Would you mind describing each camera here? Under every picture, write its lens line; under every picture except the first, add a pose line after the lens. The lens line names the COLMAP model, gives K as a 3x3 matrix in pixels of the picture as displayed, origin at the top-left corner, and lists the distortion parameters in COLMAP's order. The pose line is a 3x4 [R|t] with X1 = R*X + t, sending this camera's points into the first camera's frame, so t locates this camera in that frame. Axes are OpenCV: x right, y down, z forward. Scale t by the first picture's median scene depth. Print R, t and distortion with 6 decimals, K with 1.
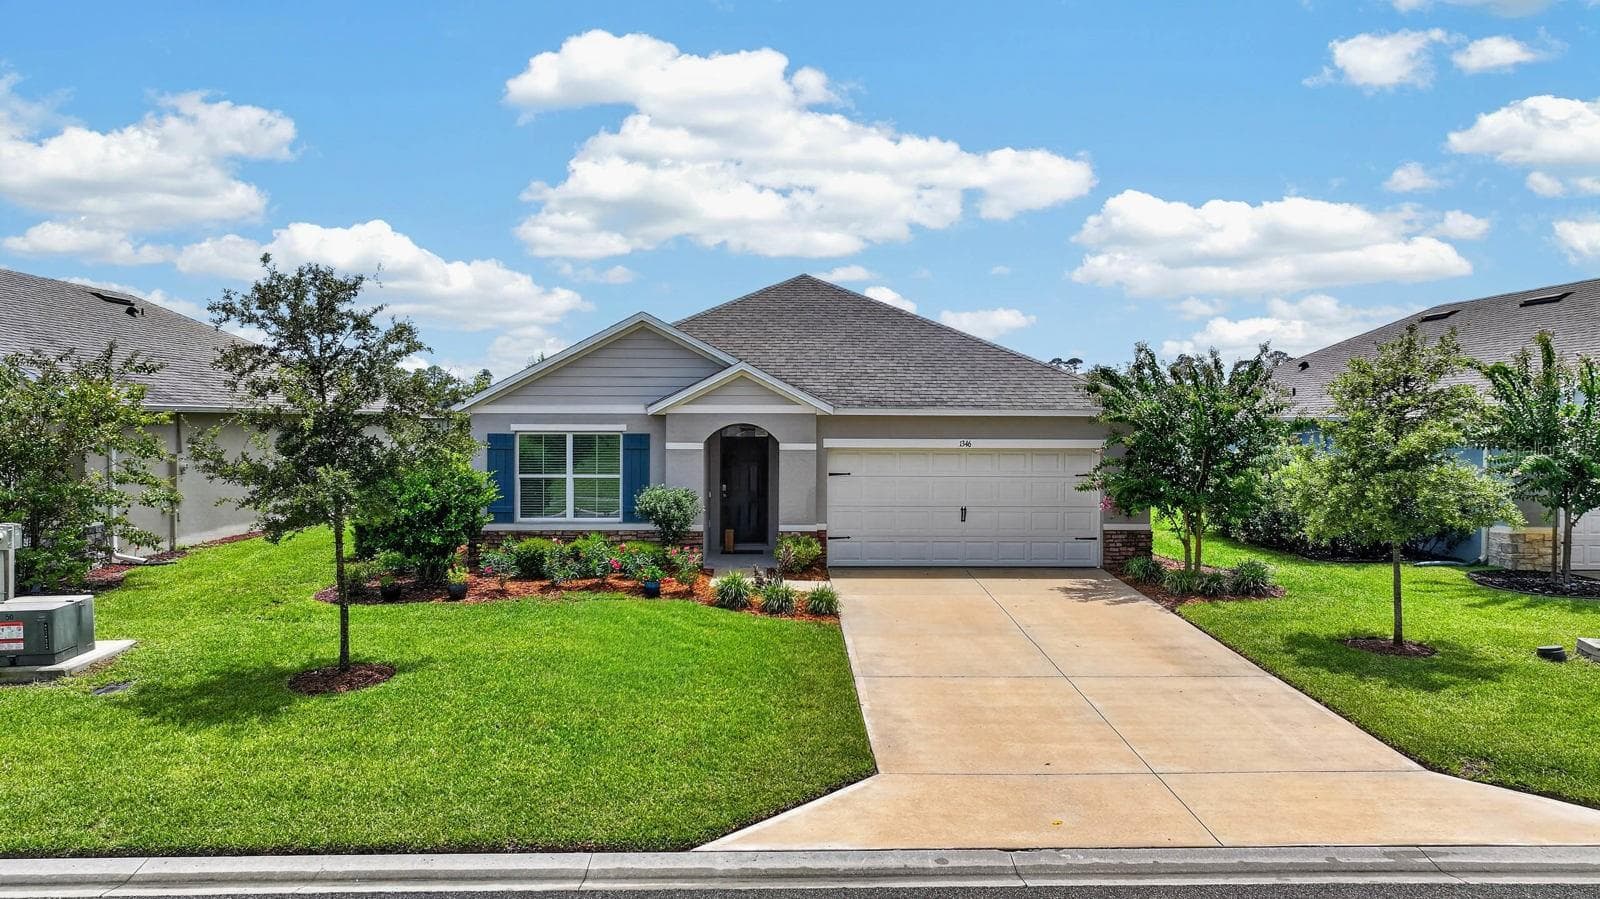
lens RADIAL K [[1123.4, 0, 806.3], [0, 1123.4, 440.3], [0, 0, 1]] dist [-0.002187, 0.021707]
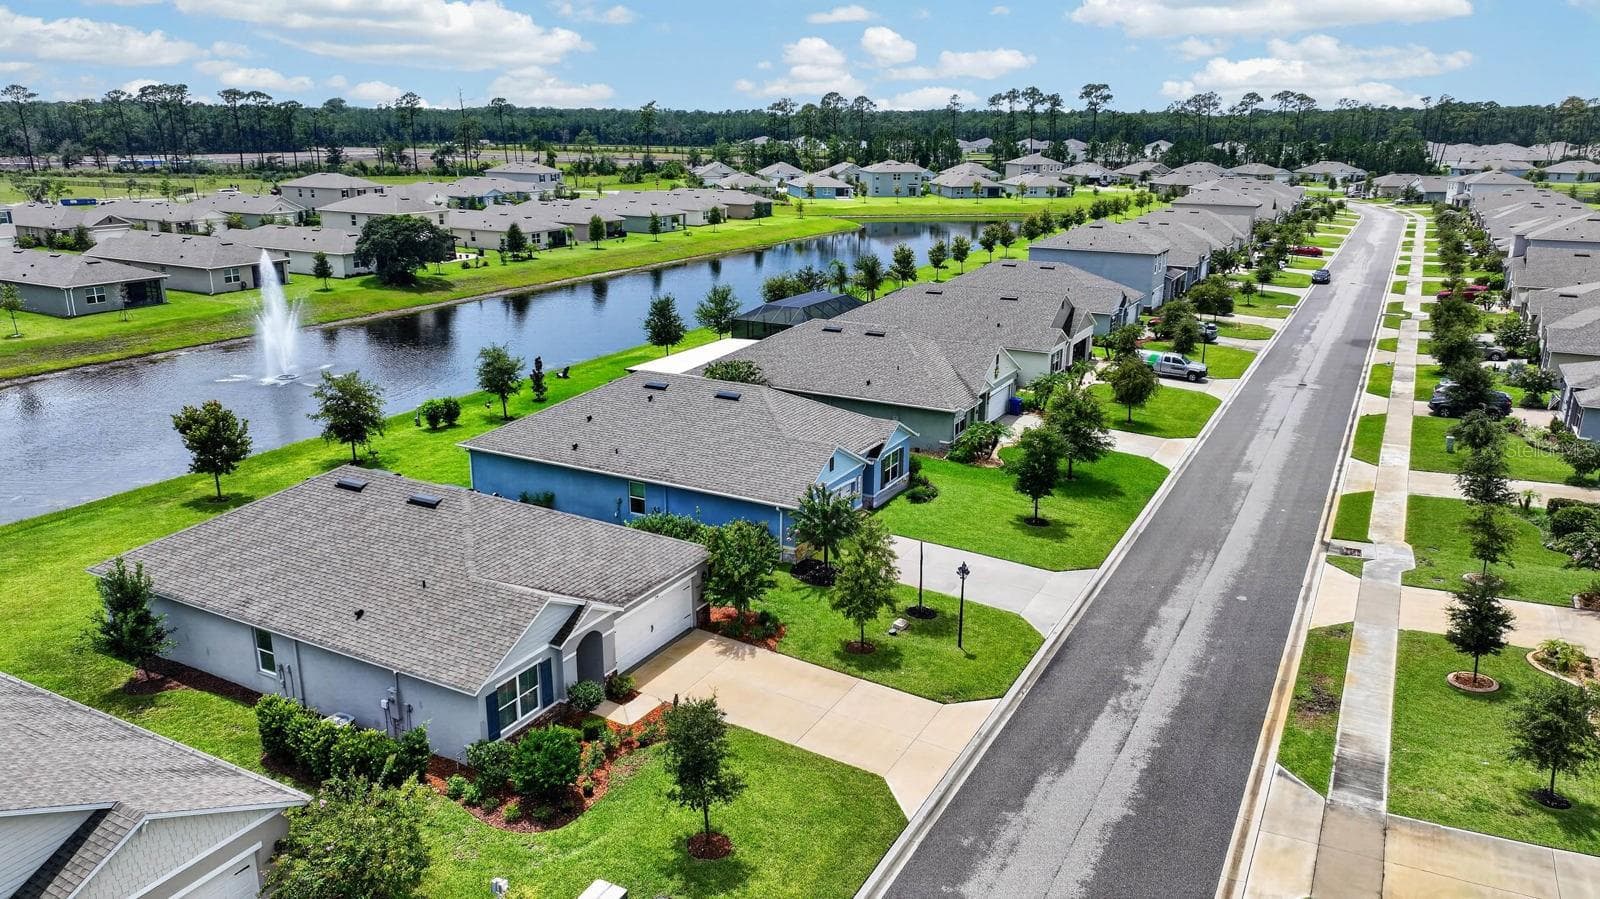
lens RADIAL K [[1123.4, 0, 806.3], [0, 1123.4, 440.3], [0, 0, 1]] dist [-0.002187, 0.021707]
pose [[0.503645, -0.238452, 0.830350, -1.439987], [0.010208, 0.962729, 0.270276, -0.877992], [-0.863850, -0.127647, 0.487308, -0.176730]]
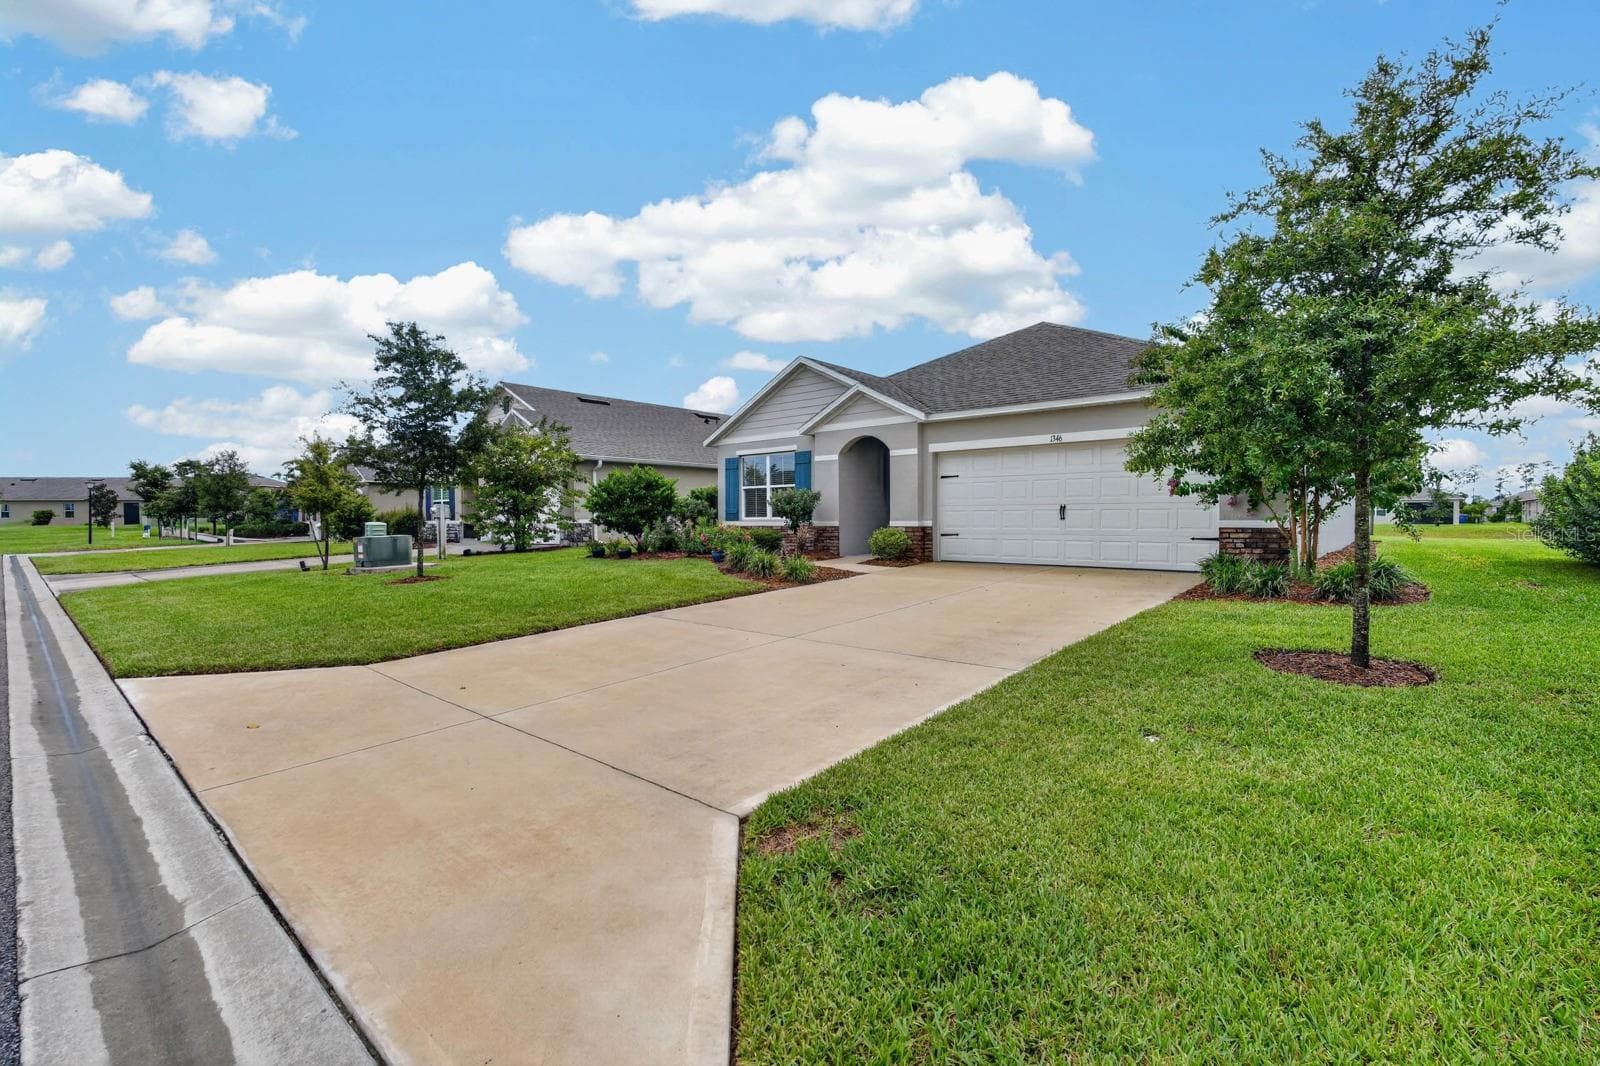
lens RADIAL K [[701.7, 0, 799.3], [0, 701.7, 536.1], [0, 0, 1]] dist [0.000536, 0.000576]
pose [[0.728405, 0.010895, -0.685060, 0.438149], [-0.006688, 0.999939, 0.008792, 0.092479], [0.685114, -0.001822, 0.728433, 0.441521]]
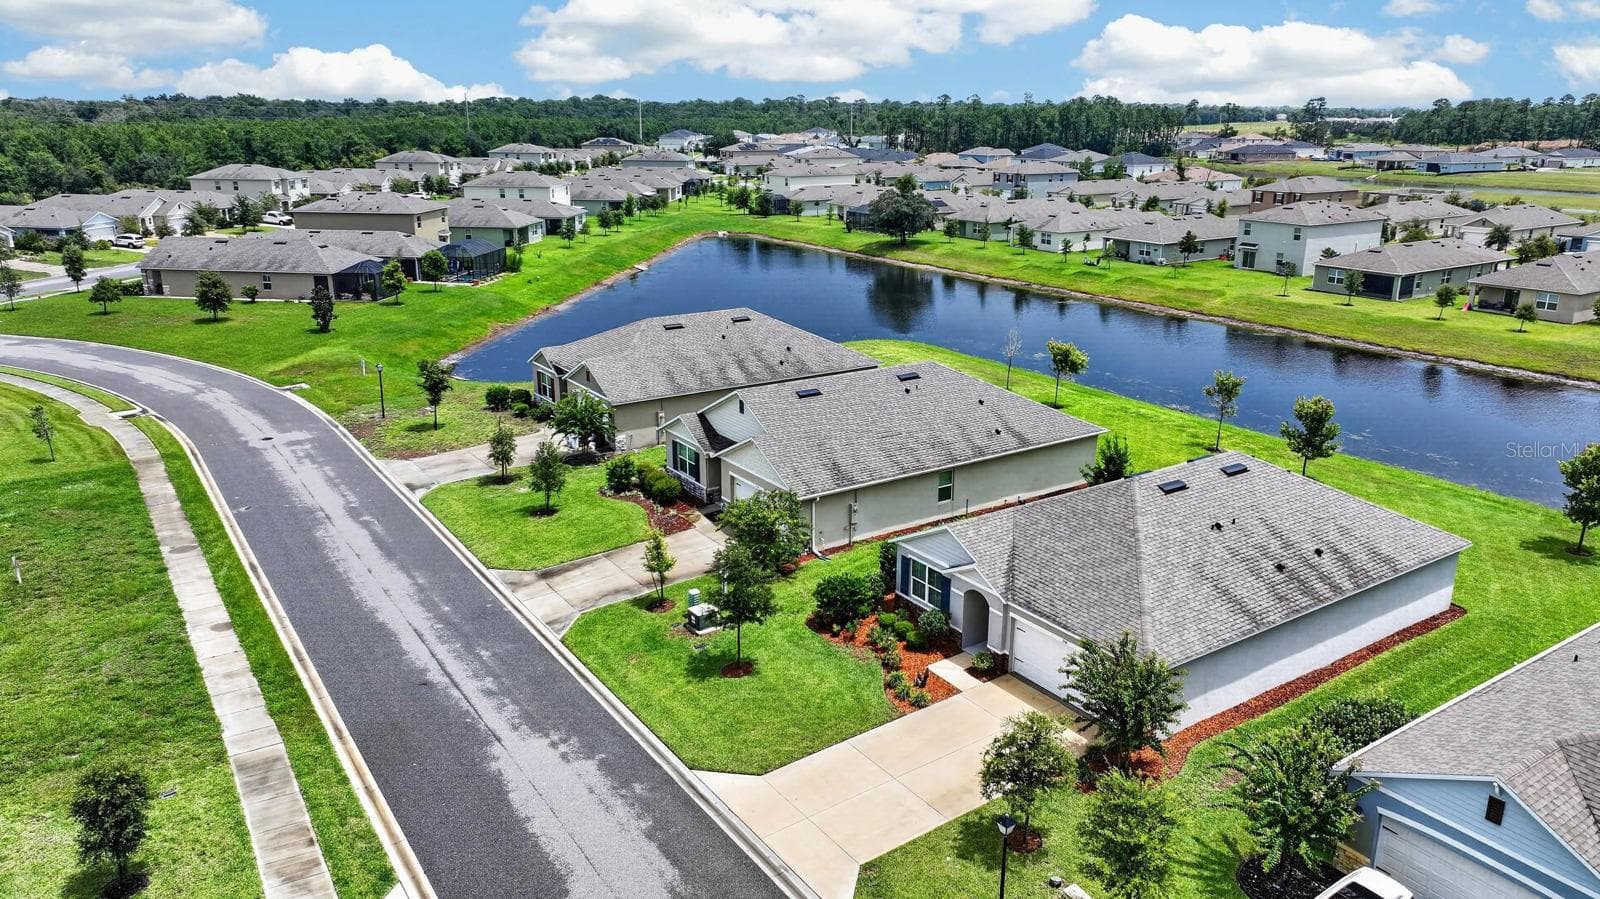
lens RADIAL K [[1123.4, 0, 806.3], [0, 1123.4, 440.3], [0, 0, 1]] dist [-0.002187, 0.021707]
pose [[0.528771, 0.239067, -0.814401, 1.455587], [-0.017443, 0.962371, 0.271179, -0.876275], [0.848585, -0.129186, 0.513044, -0.269504]]
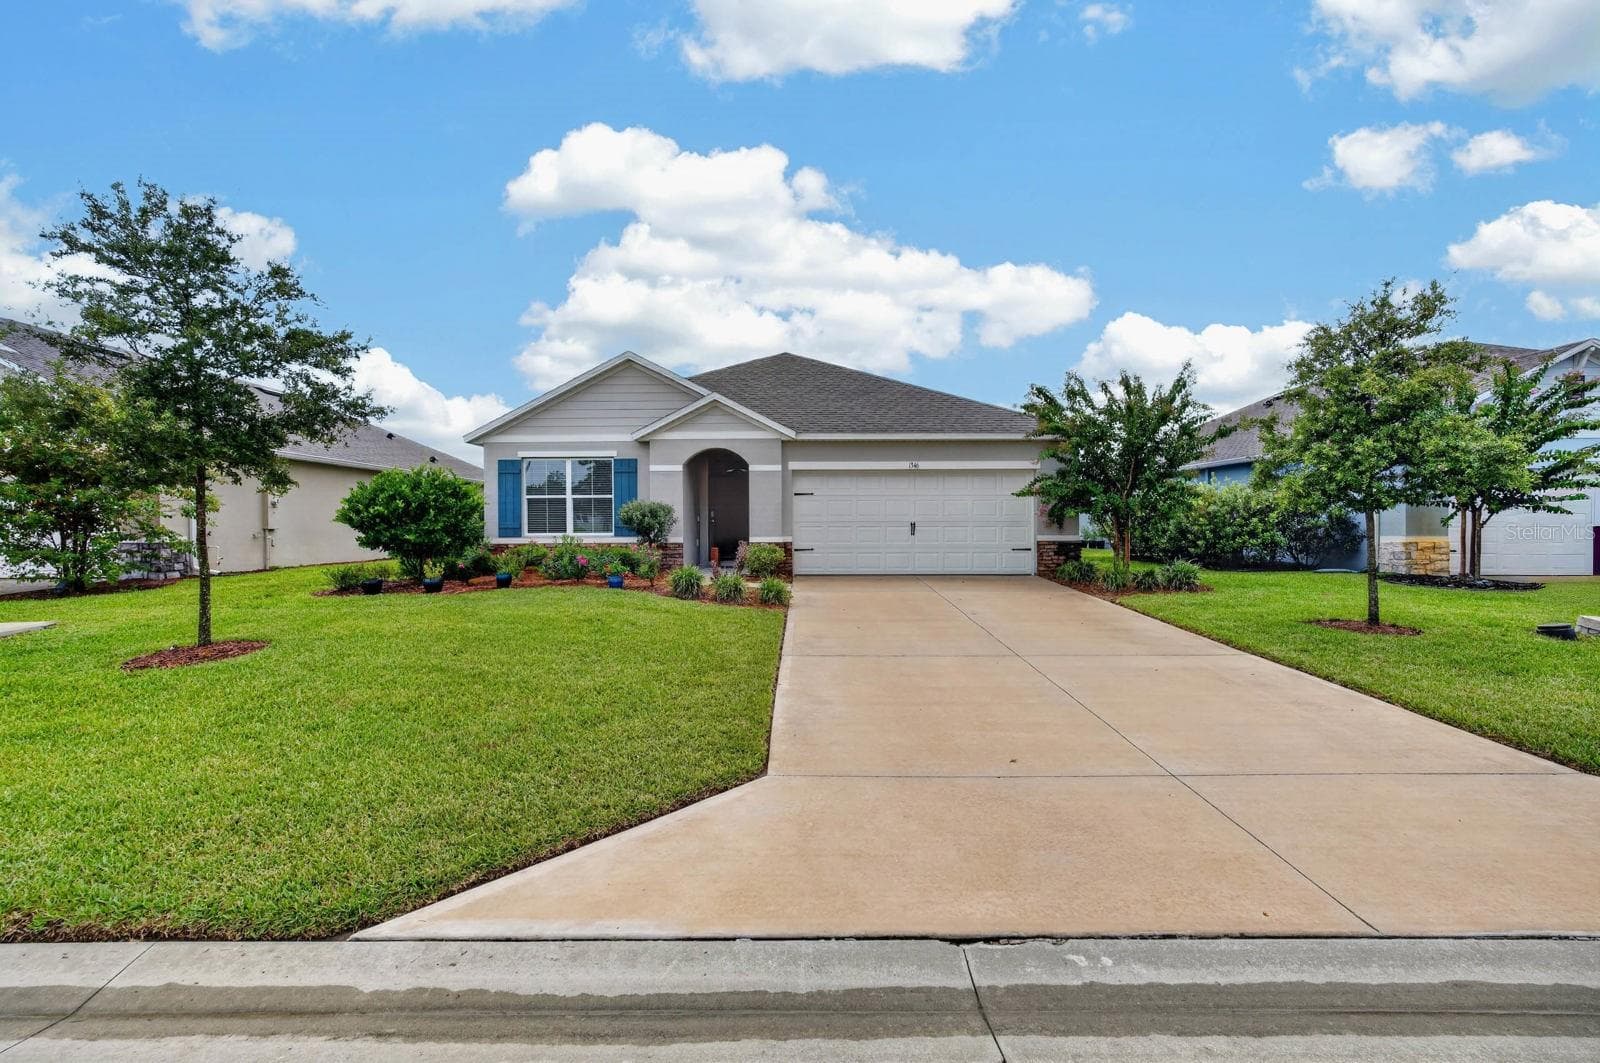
lens RADIAL K [[701.7, 0, 799.3], [0, 701.7, 534.6], [0, 0, 1]] dist [0.000536, 0.000576]
pose [[0.999348, -0.007784, -0.035260, 0.055244], [0.007600, 0.999957, -0.005336, 0.083657], [0.035300, 0.005065, 0.999364, 0.314189]]
